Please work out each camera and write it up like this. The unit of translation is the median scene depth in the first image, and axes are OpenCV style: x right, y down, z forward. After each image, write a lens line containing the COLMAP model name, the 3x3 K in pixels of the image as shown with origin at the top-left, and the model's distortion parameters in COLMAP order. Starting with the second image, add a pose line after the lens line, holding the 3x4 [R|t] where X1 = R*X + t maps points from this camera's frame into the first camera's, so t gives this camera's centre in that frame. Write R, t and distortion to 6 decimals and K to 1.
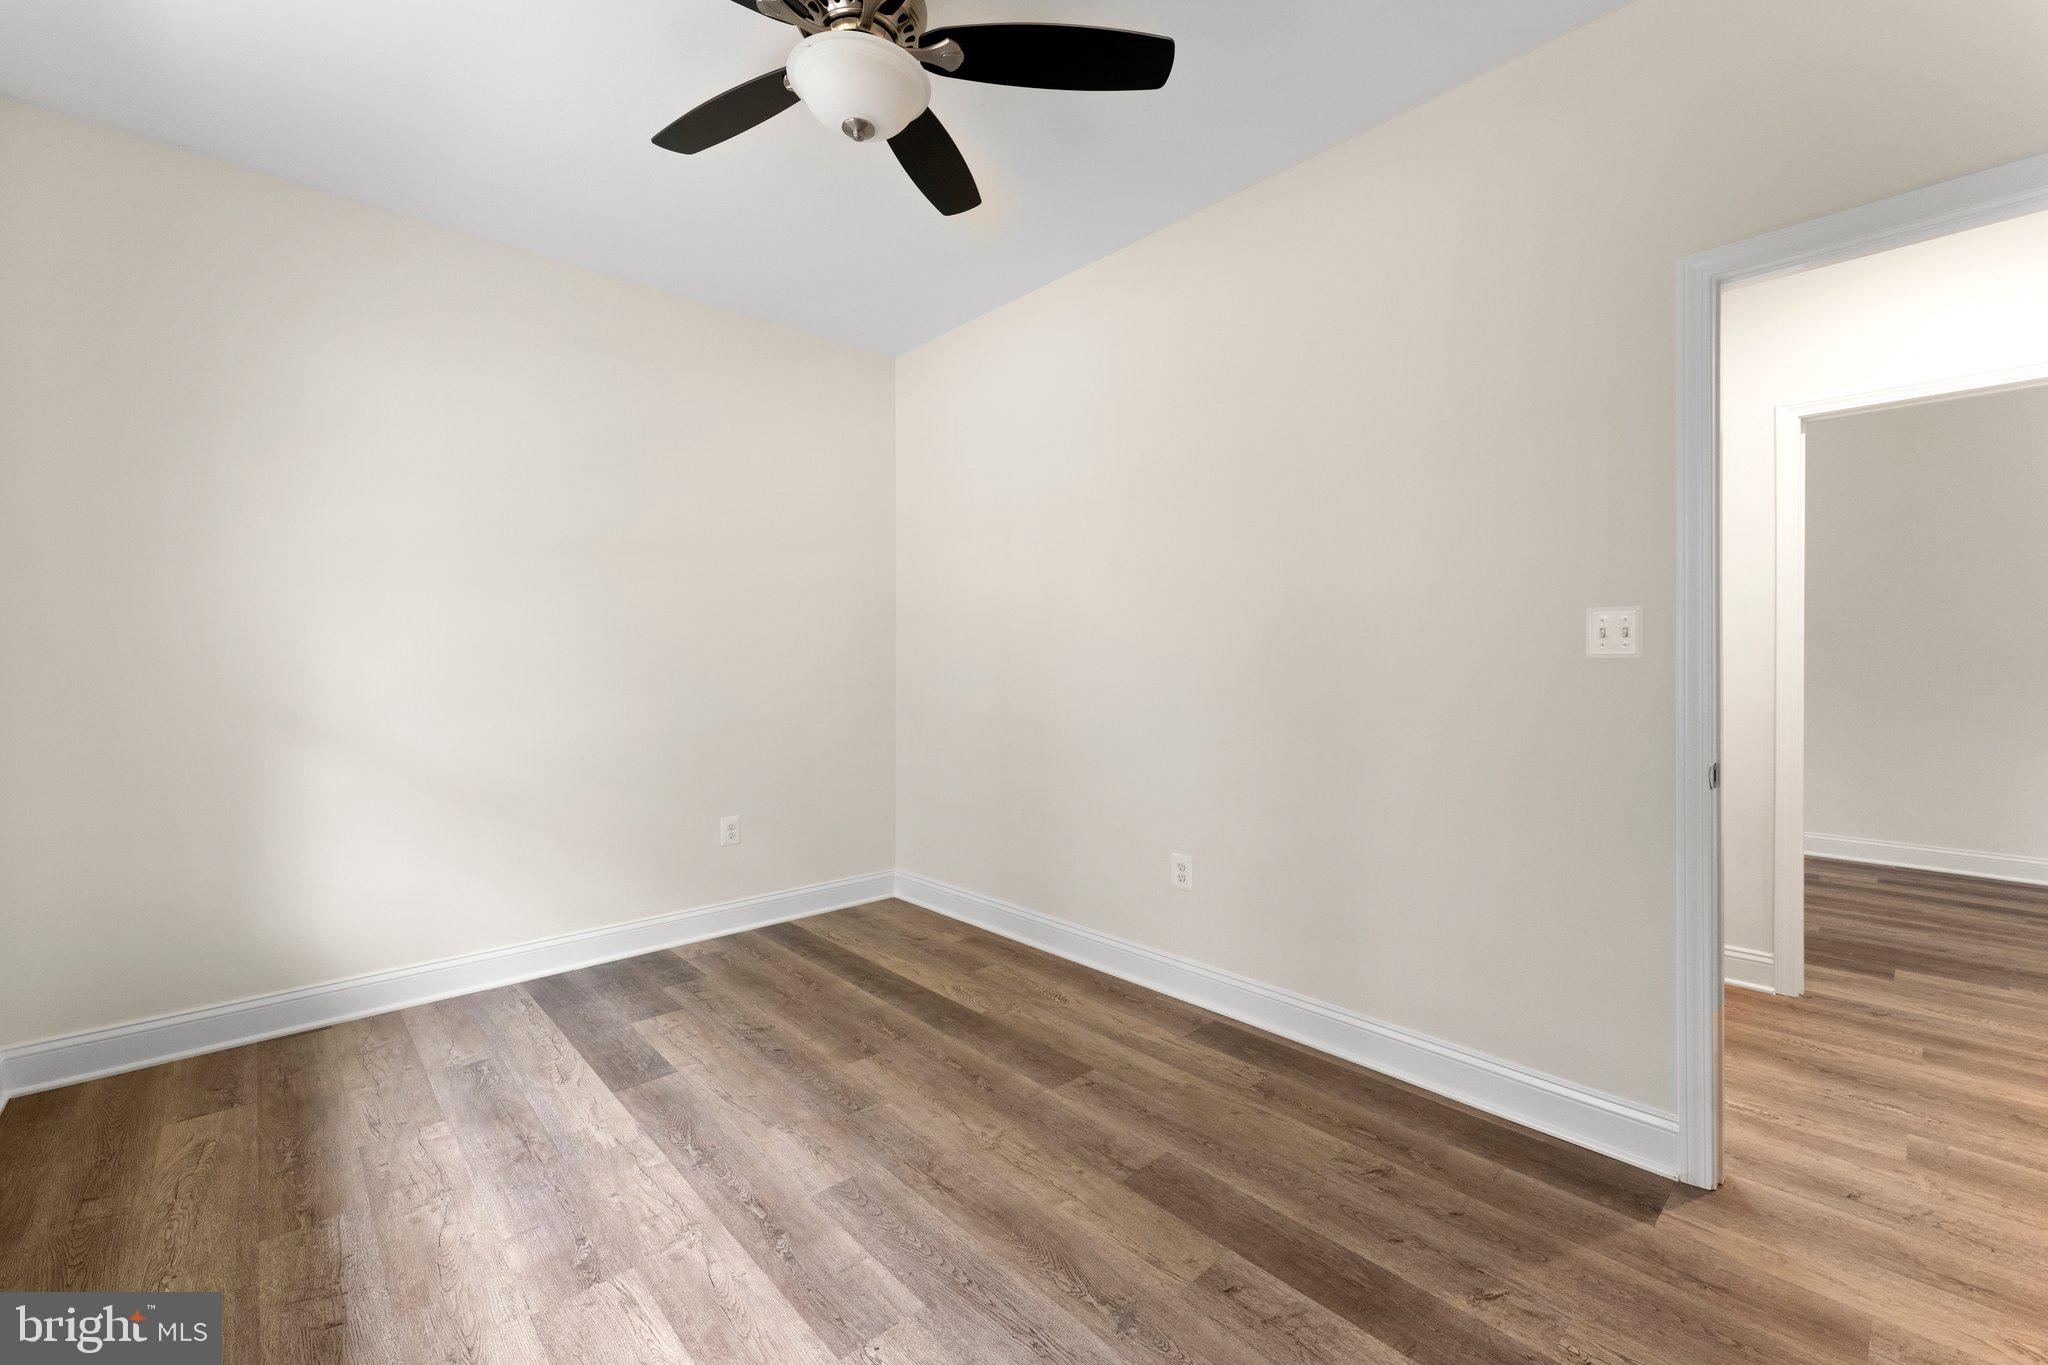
lens RADIAL K [[835.2, 0, 1024.0], [0, 835.2, 682.5], [0, 0, 1]] dist [-0.021961, 0.000286]
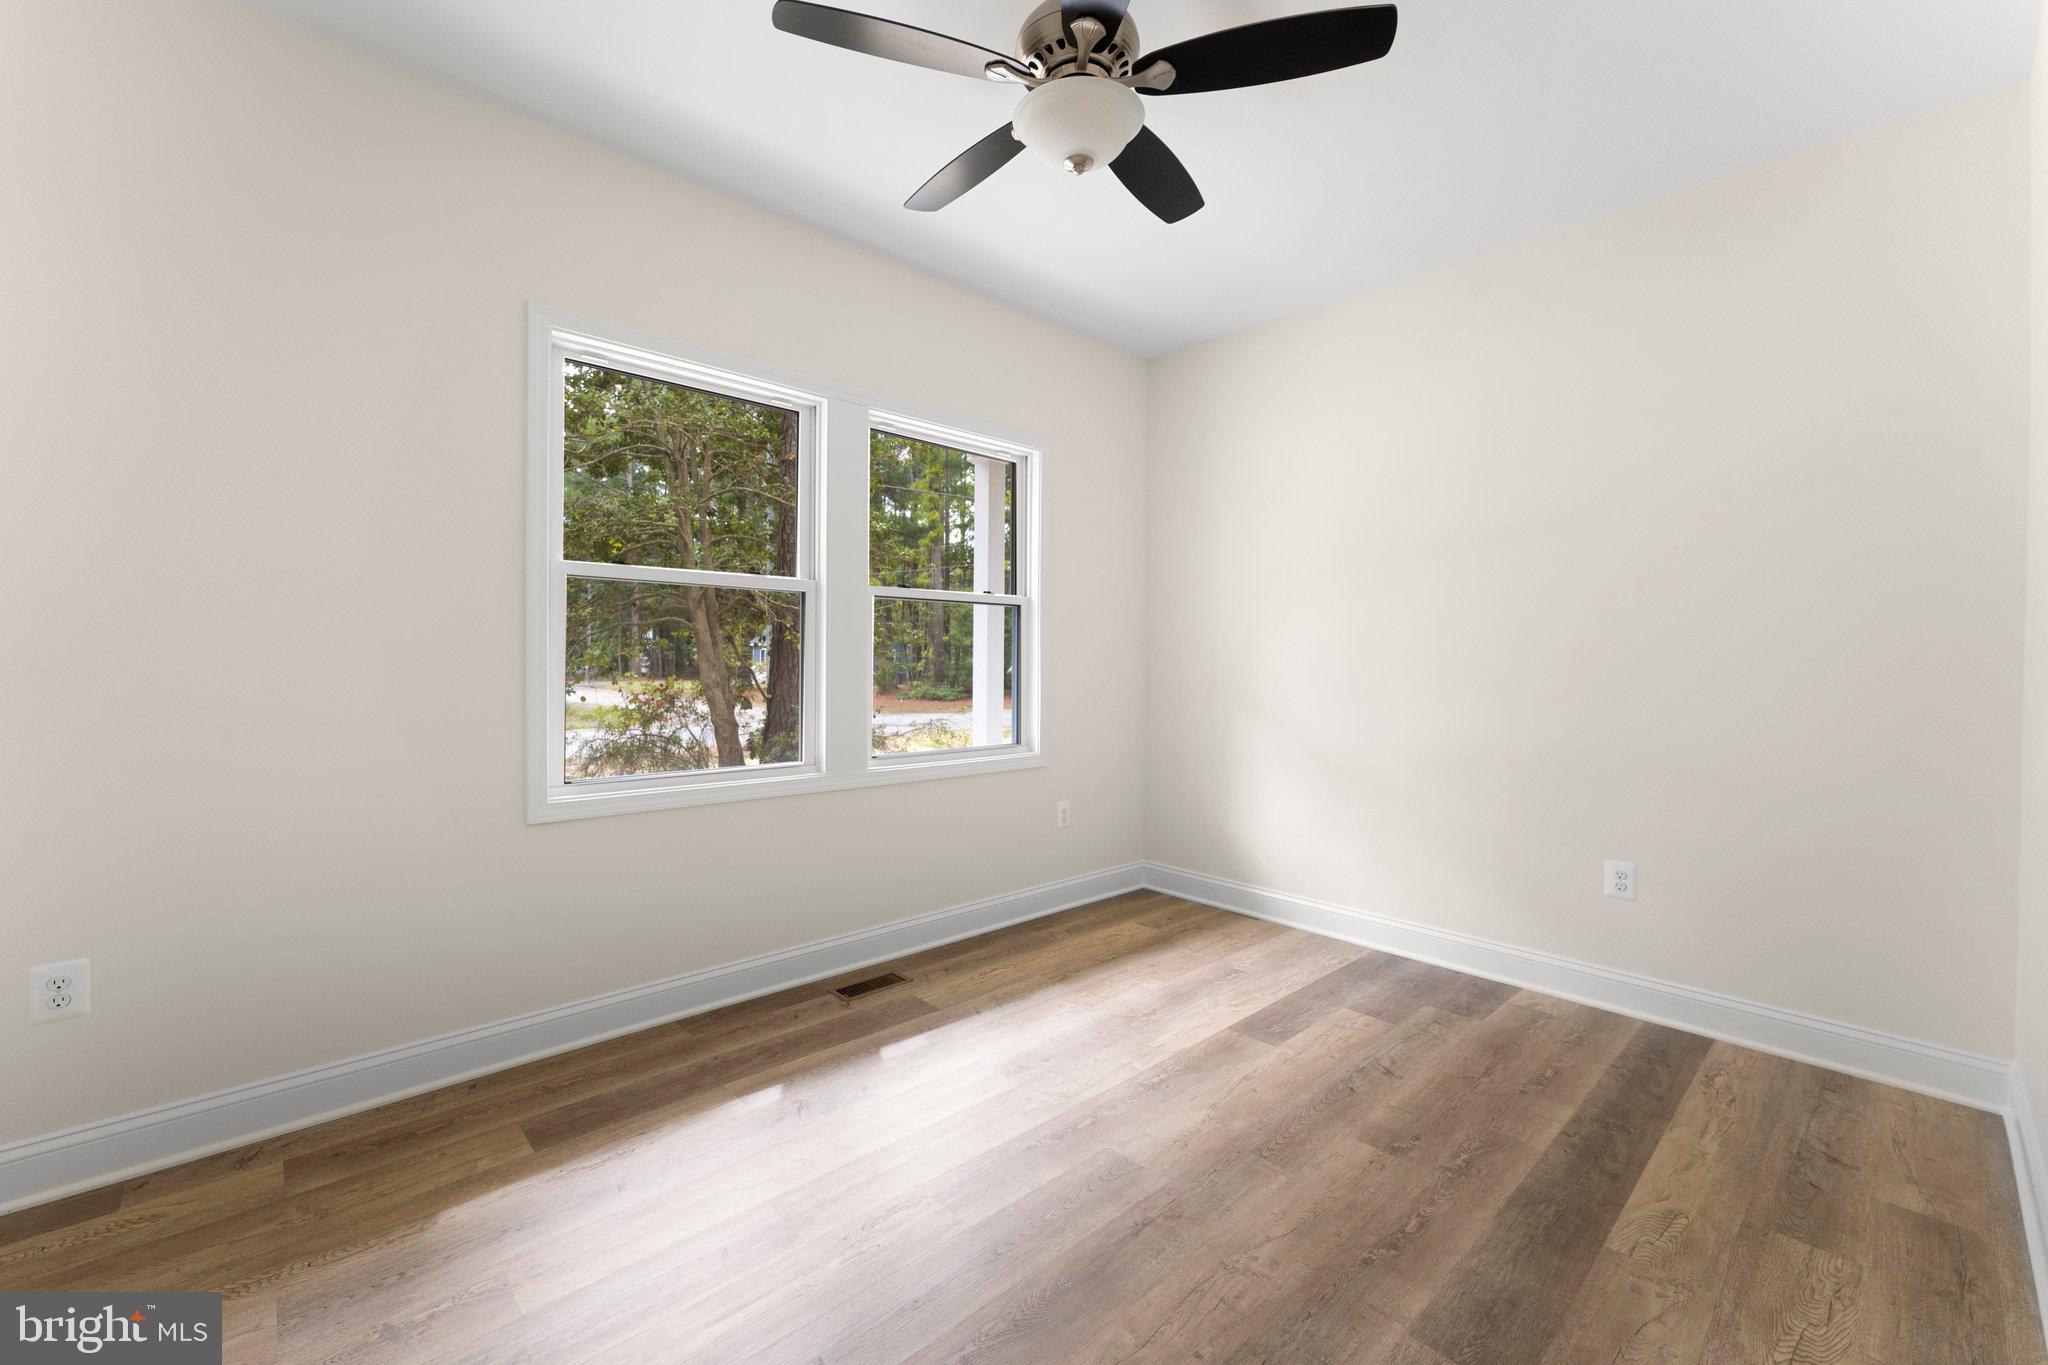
lens RADIAL K [[835.2, 0, 1024.0], [0, 835.2, 682.5], [0, 0, 1]] dist [-0.021961, 0.000286]
pose [[-0.003918, 0.037067, -0.999305, 0.535577], [-0.038919, 0.998550, 0.037192, -0.018221], [0.999235, 0.039038, -0.002470, 0.568711]]
